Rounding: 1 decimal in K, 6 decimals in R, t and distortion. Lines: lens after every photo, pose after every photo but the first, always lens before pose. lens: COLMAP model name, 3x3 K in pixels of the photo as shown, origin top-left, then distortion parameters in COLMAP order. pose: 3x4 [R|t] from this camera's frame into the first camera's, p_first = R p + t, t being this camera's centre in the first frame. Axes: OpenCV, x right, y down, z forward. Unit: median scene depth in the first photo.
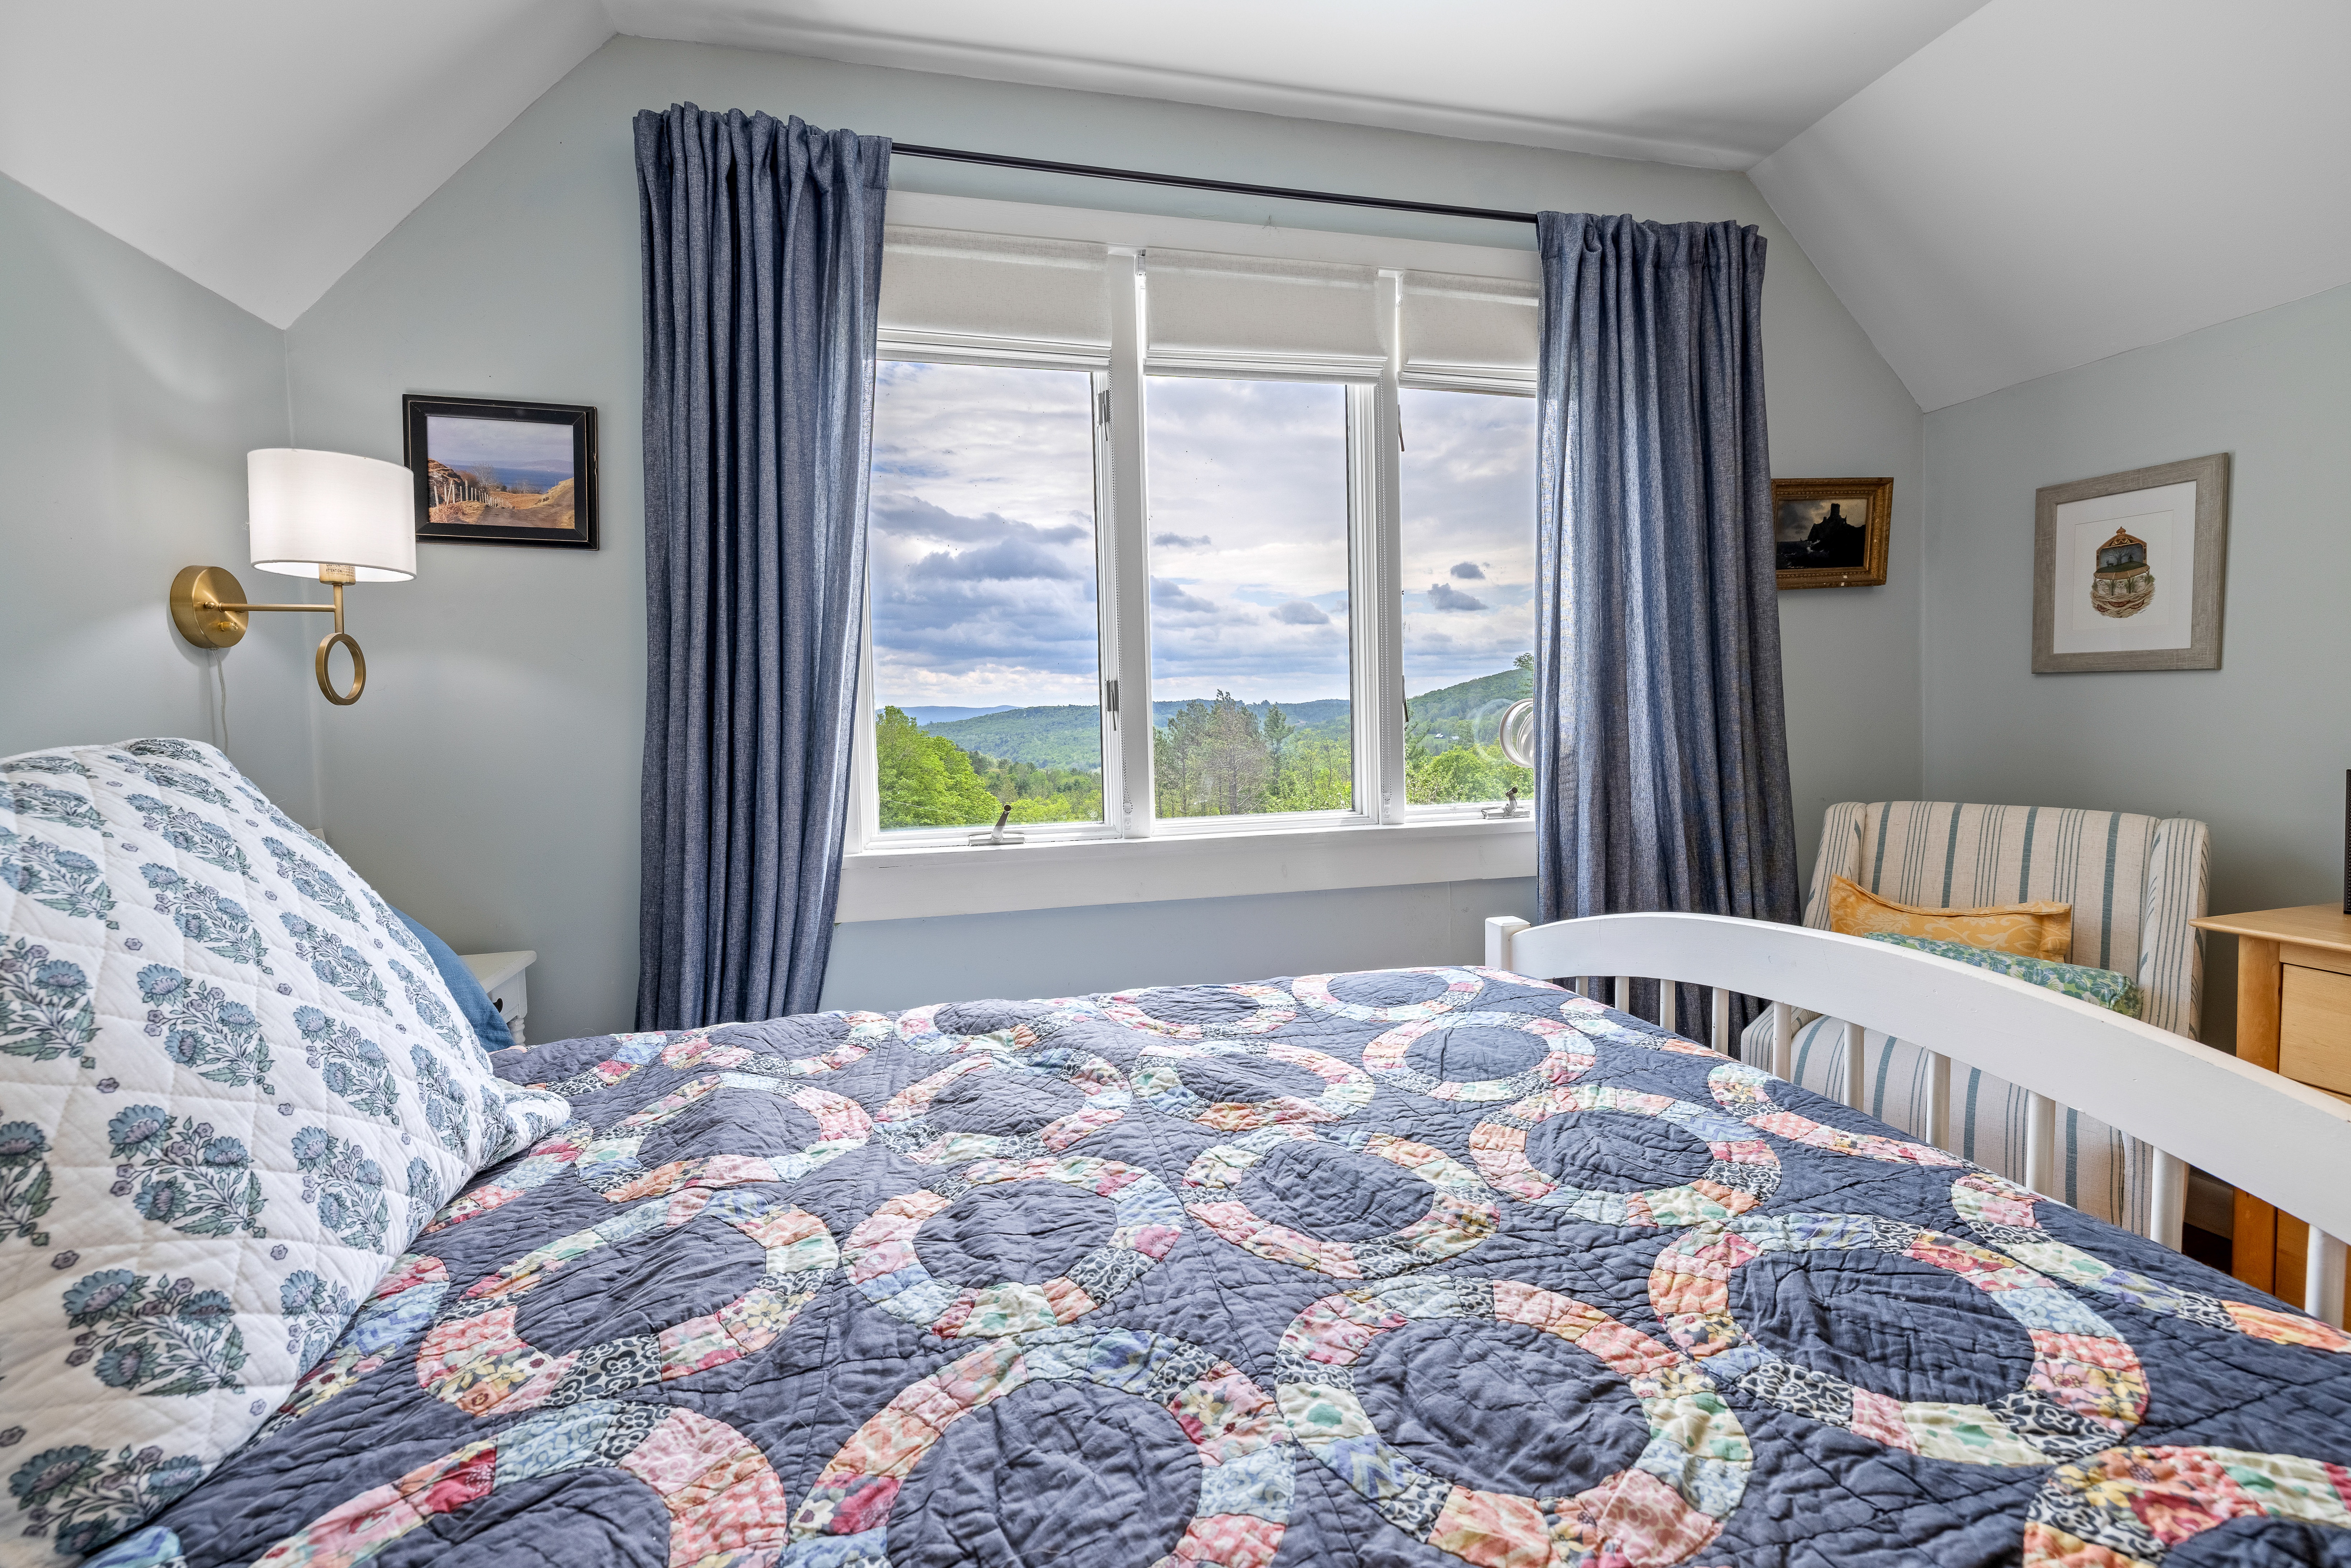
lens RADIAL K [[1007.6, 0, 1178.8], [0, 1007.6, 723.1], [0, 0, 1]] dist [-0.000033, -0.001031]
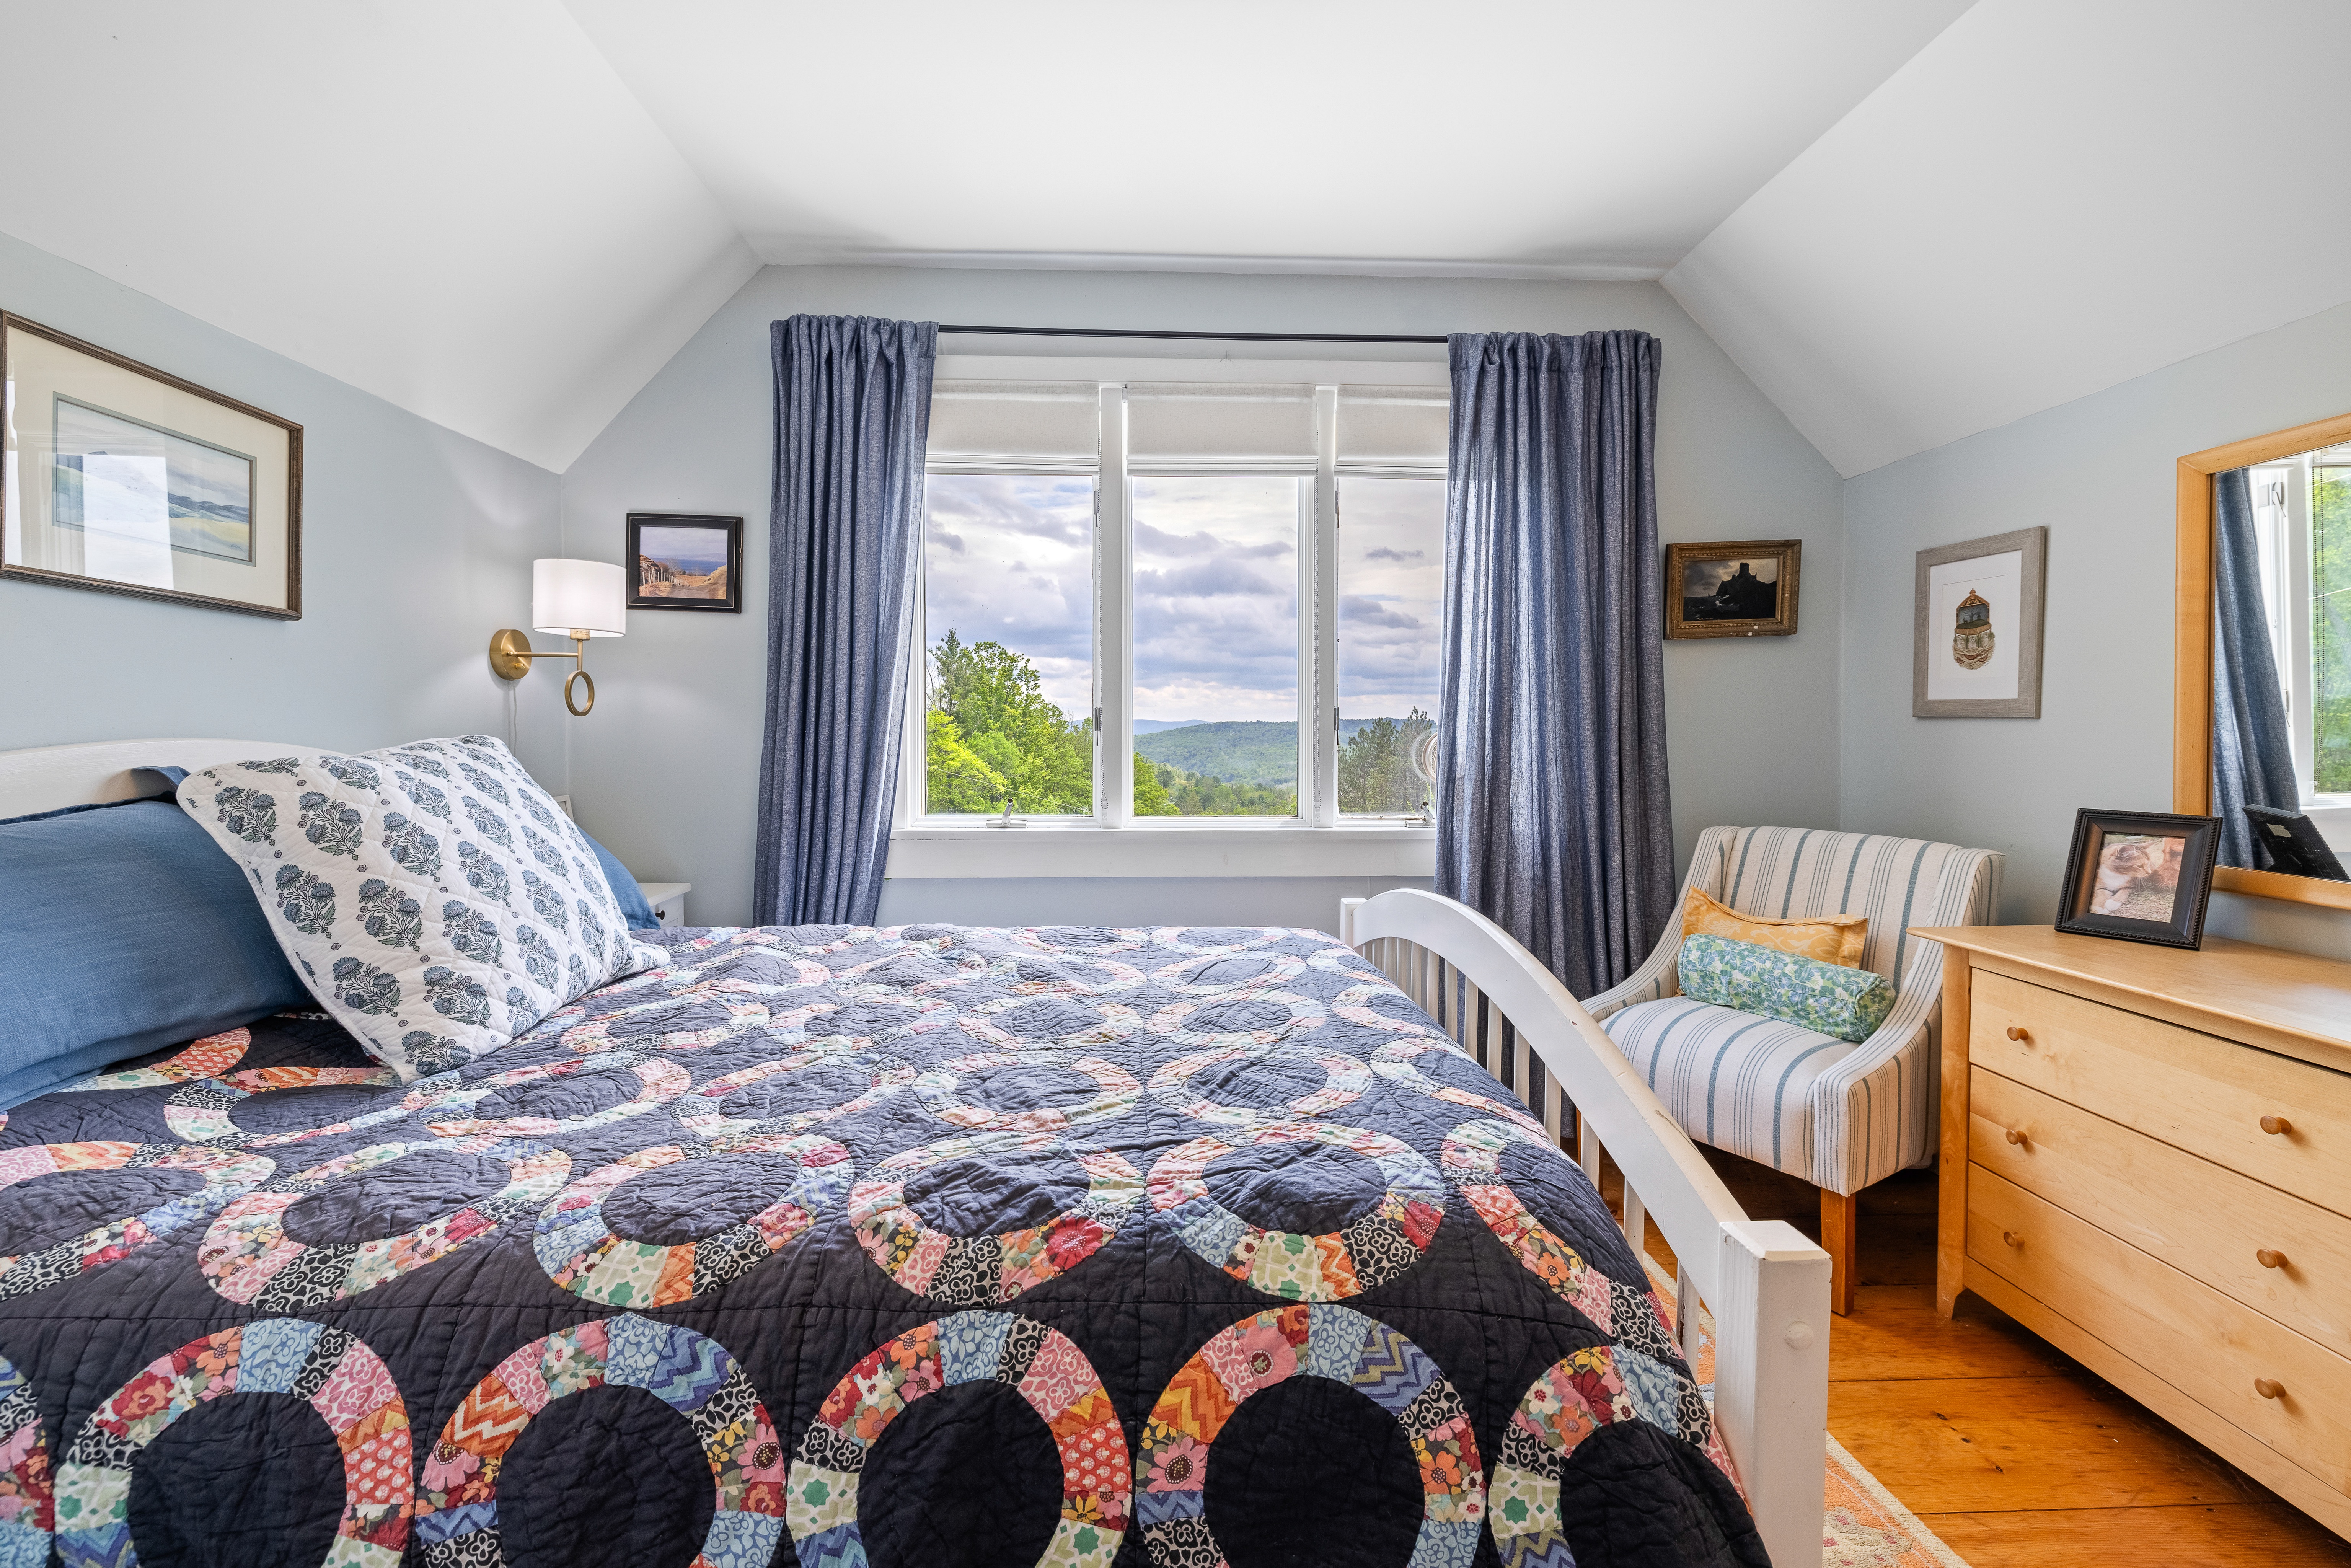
lens RADIAL K [[1016.2, 0, 1179.3], [0, 1016.2, 710.2], [0, 0, 1]] dist [0.000267, -0.000459]
pose [[0.979747, 0.020475, -0.199188, 0.355798], [-0.026115, 0.999328, -0.025731, -0.009130], [0.198527, 0.030412, 0.979623, -0.327463]]
